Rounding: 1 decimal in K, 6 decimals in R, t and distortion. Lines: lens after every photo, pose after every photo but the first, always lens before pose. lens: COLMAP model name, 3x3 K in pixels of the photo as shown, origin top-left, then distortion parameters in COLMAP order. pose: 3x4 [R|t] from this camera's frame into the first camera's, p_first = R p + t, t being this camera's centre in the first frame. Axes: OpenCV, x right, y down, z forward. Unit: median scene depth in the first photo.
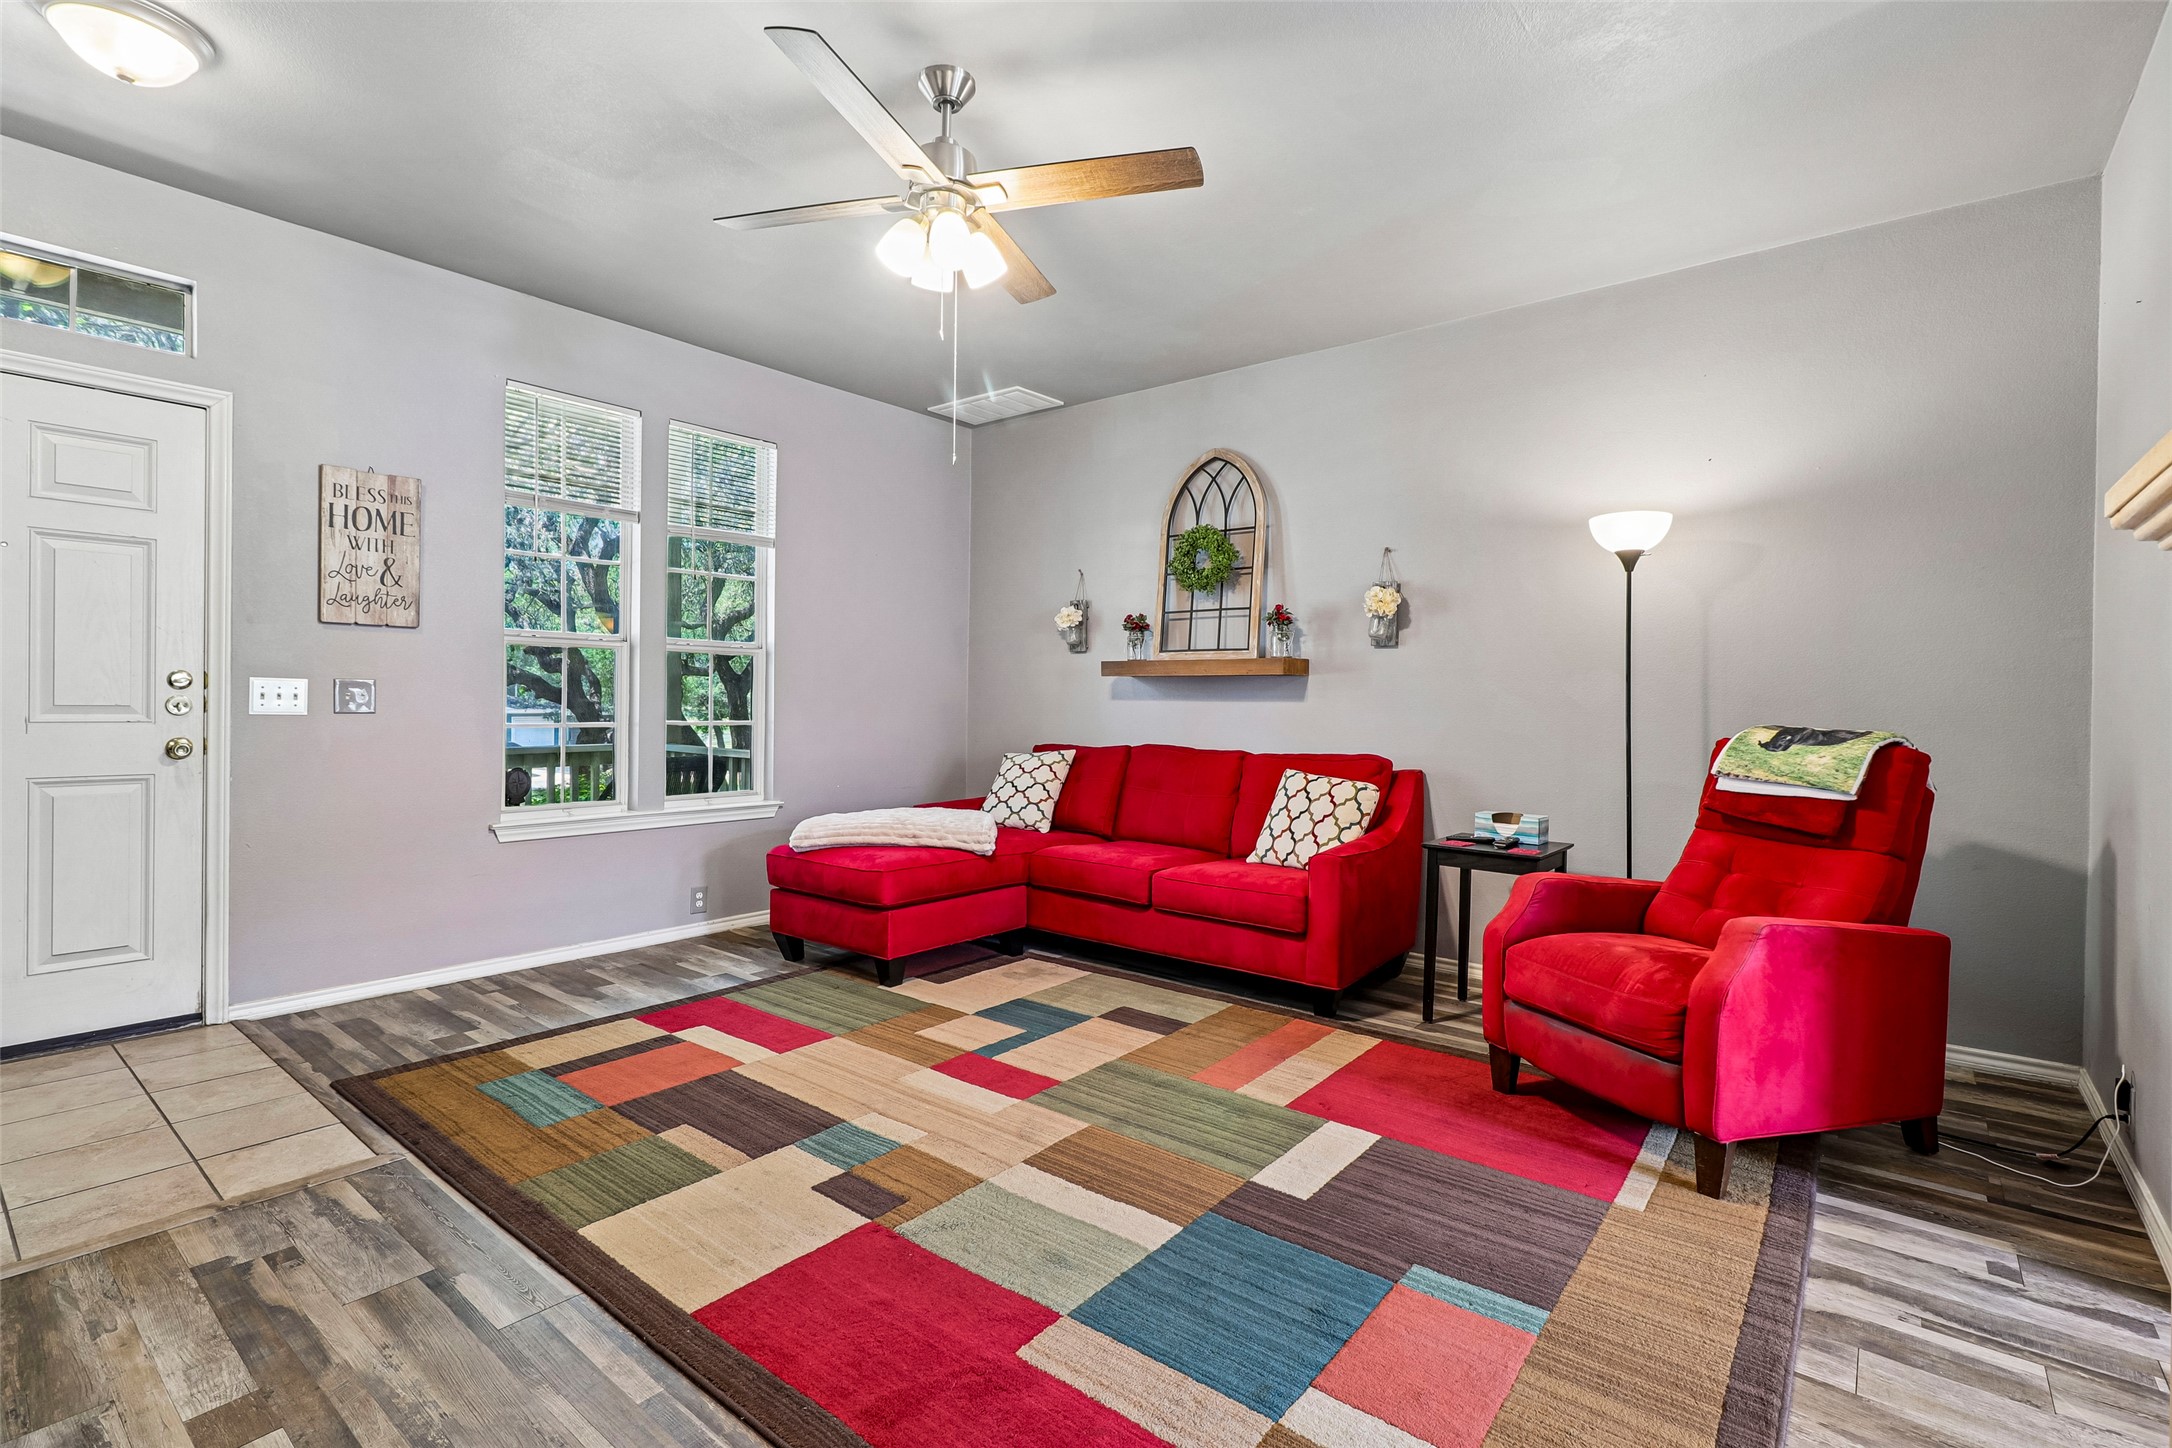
lens RADIAL K [[996.0, 0, 1078.1], [0, 996.0, 710.6], [0, 0, 1]] dist [0.003723, -0.001897]
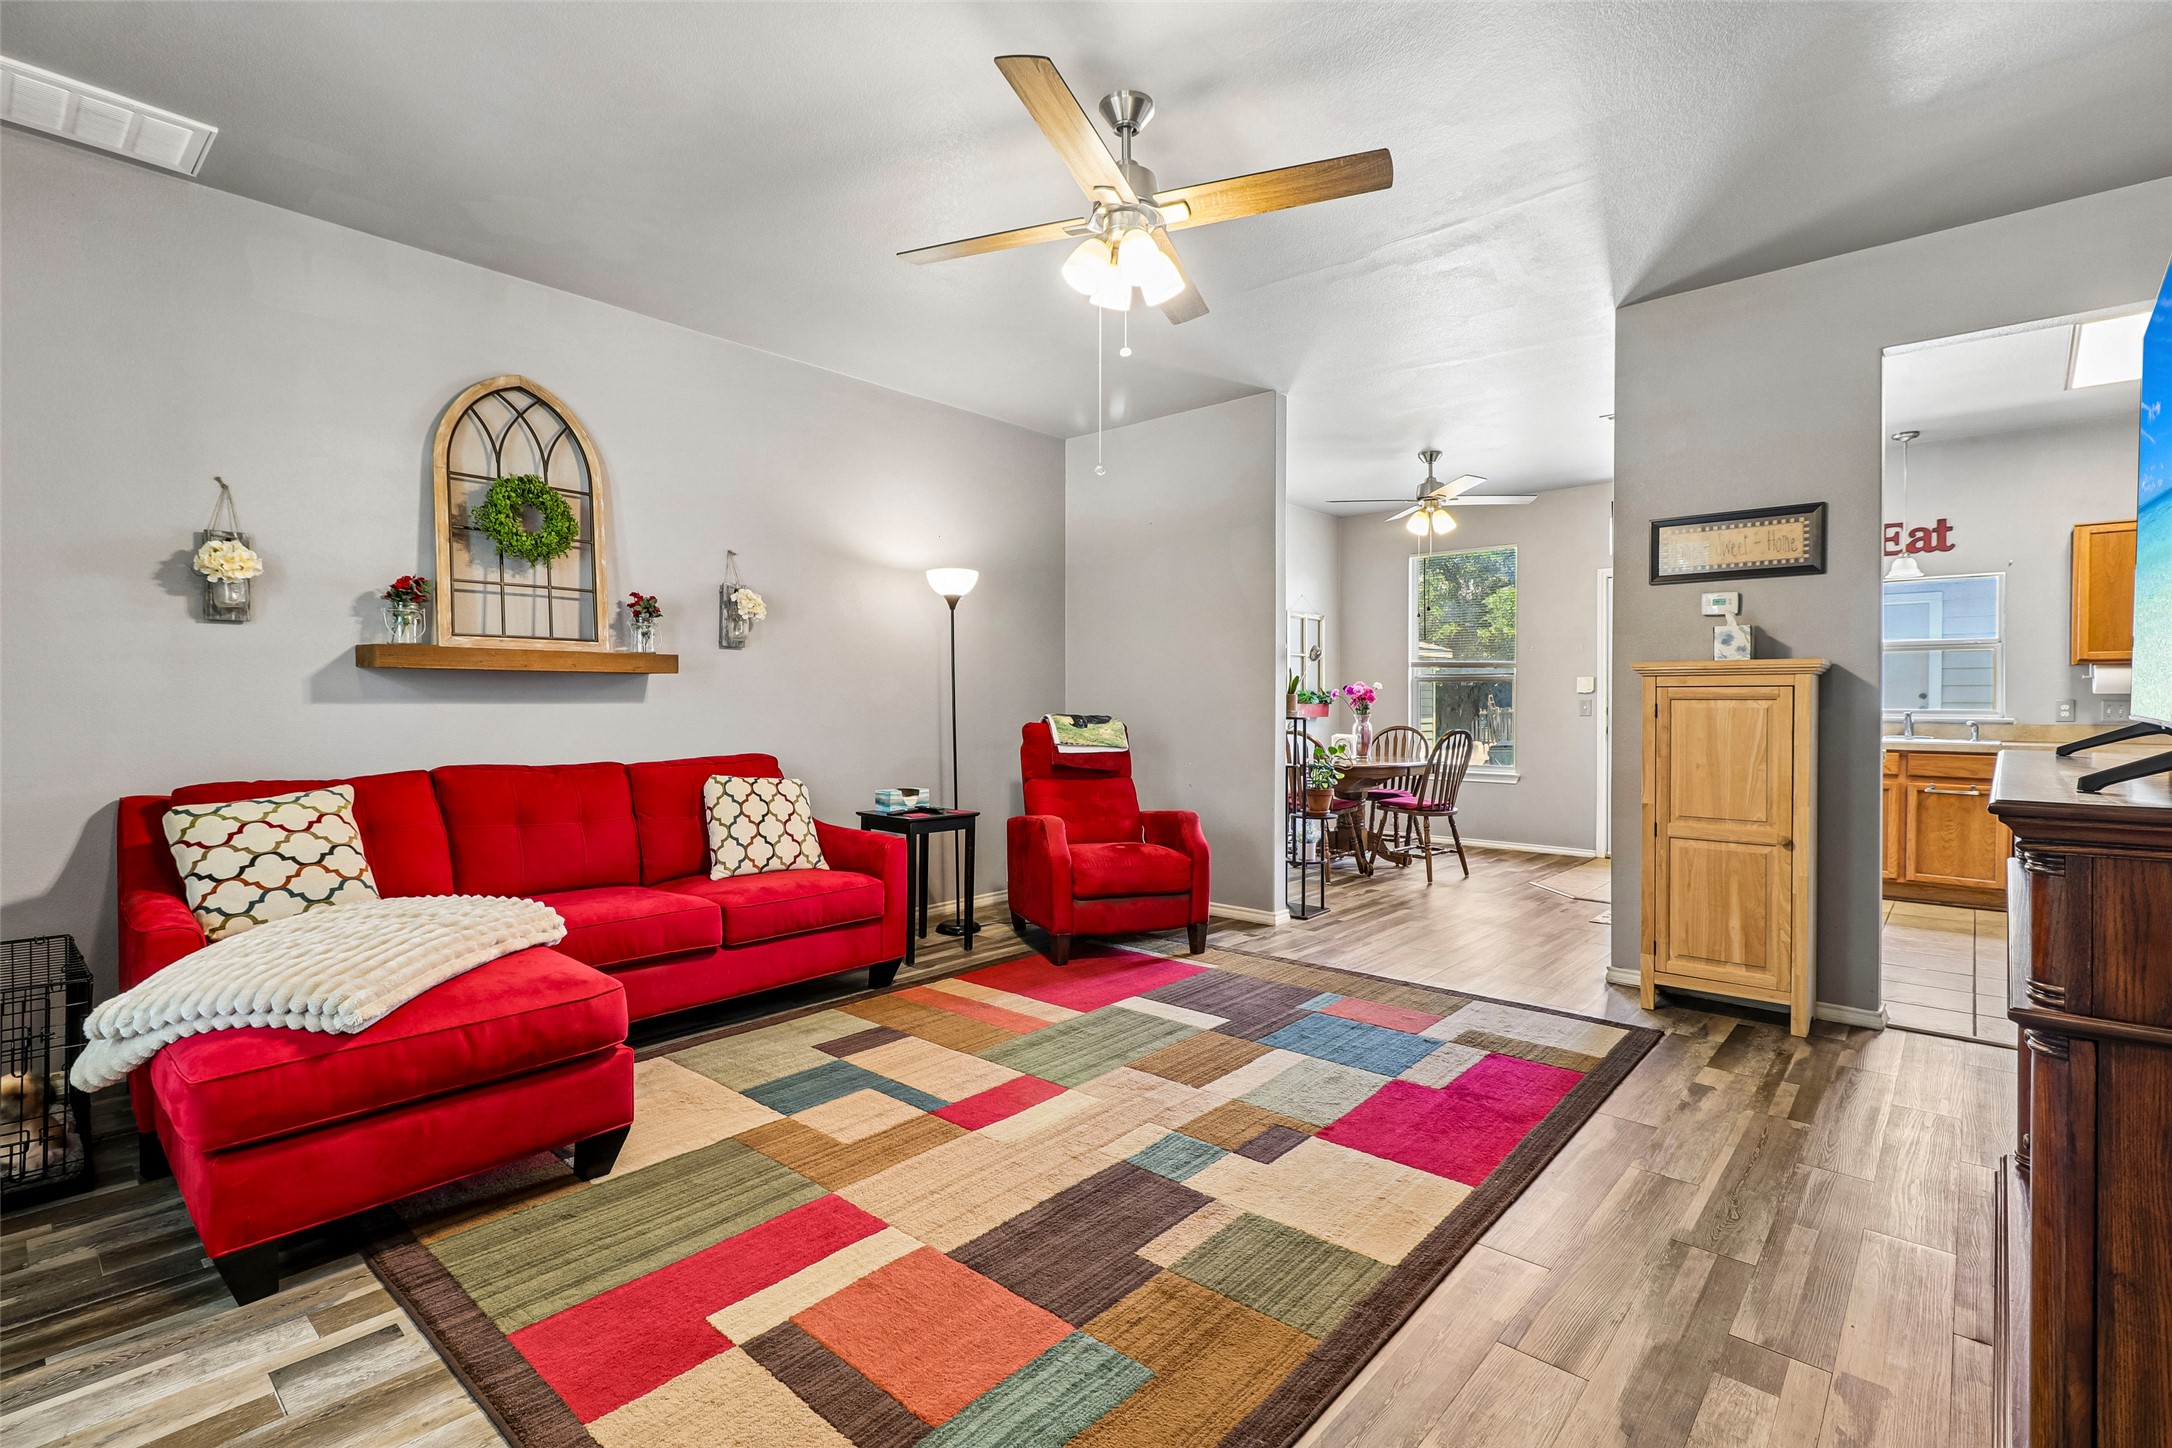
lens RADIAL K [[996.0, 0, 1087.8], [0, 996.0, 711.5], [0, 0, 1]] dist [0.003723, -0.001897]
pose [[0.045378, -0.022737, 0.998711, -1.044987], [0.007926, 0.999718, 0.022400, -0.028542], [-0.998938, 0.006900, 0.045545, 0.888792]]
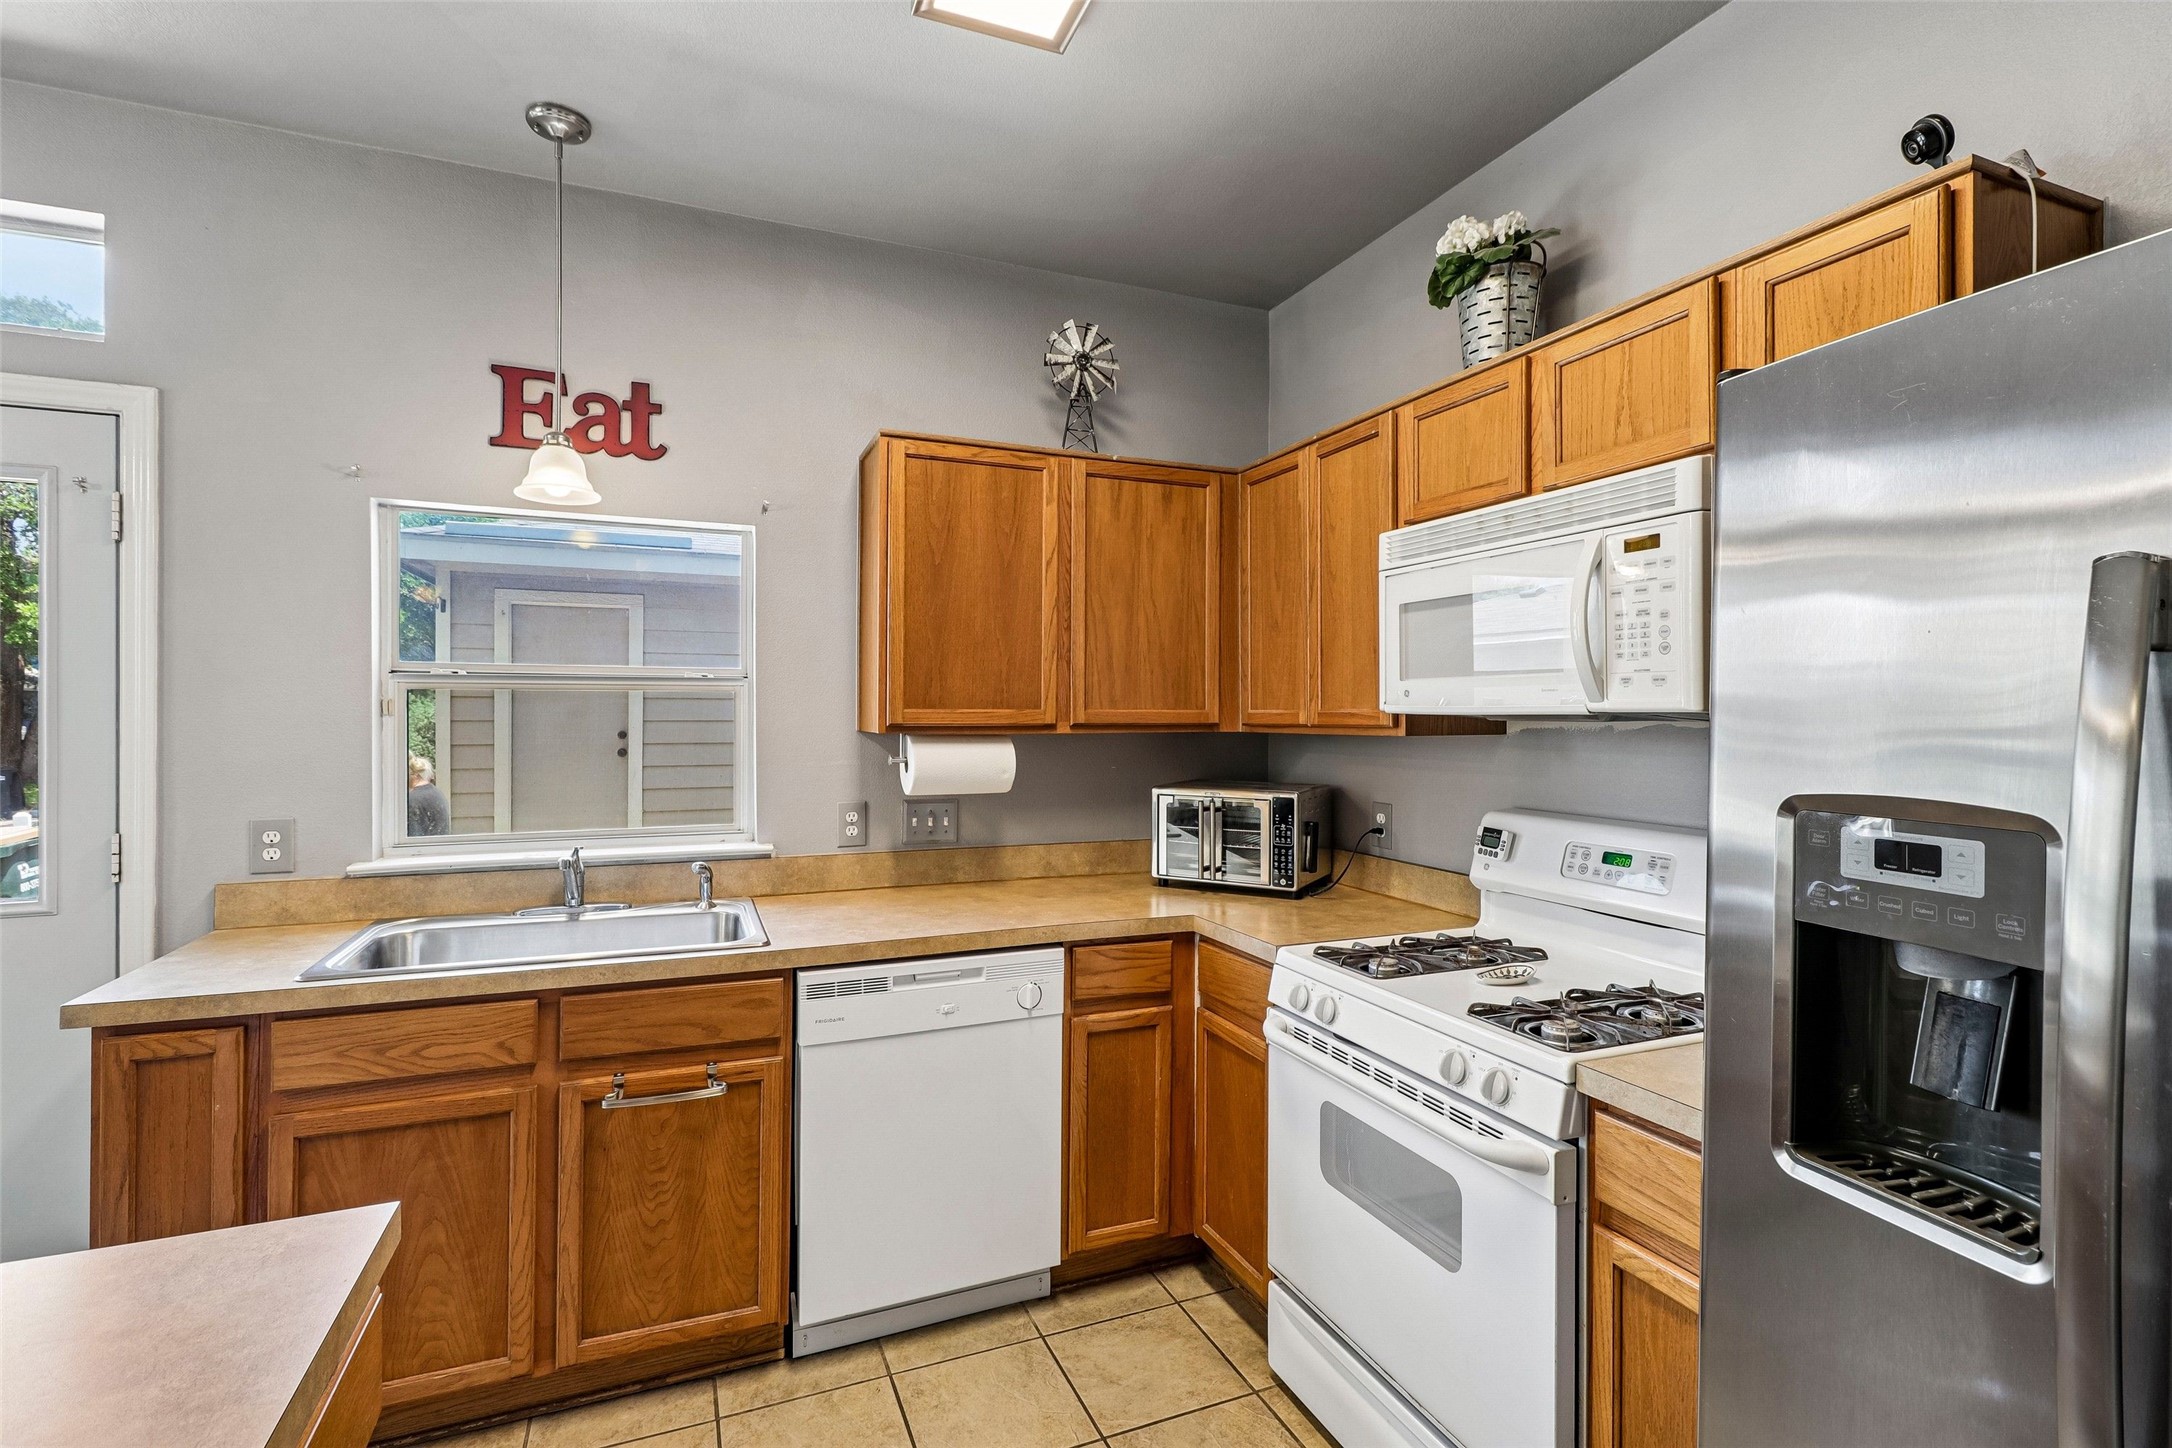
lens RADIAL K [[994.8, 0, 1082.5], [0, 994.8, 710.3], [0, 0, 1]] dist [0.000069, 0.000061]
pose [[-0.881371, -0.017277, 0.472109, 0.357447], [-0.012923, 0.999839, 0.012464, -0.094670], [-0.472249, 0.004884, -0.881452, -0.205050]]
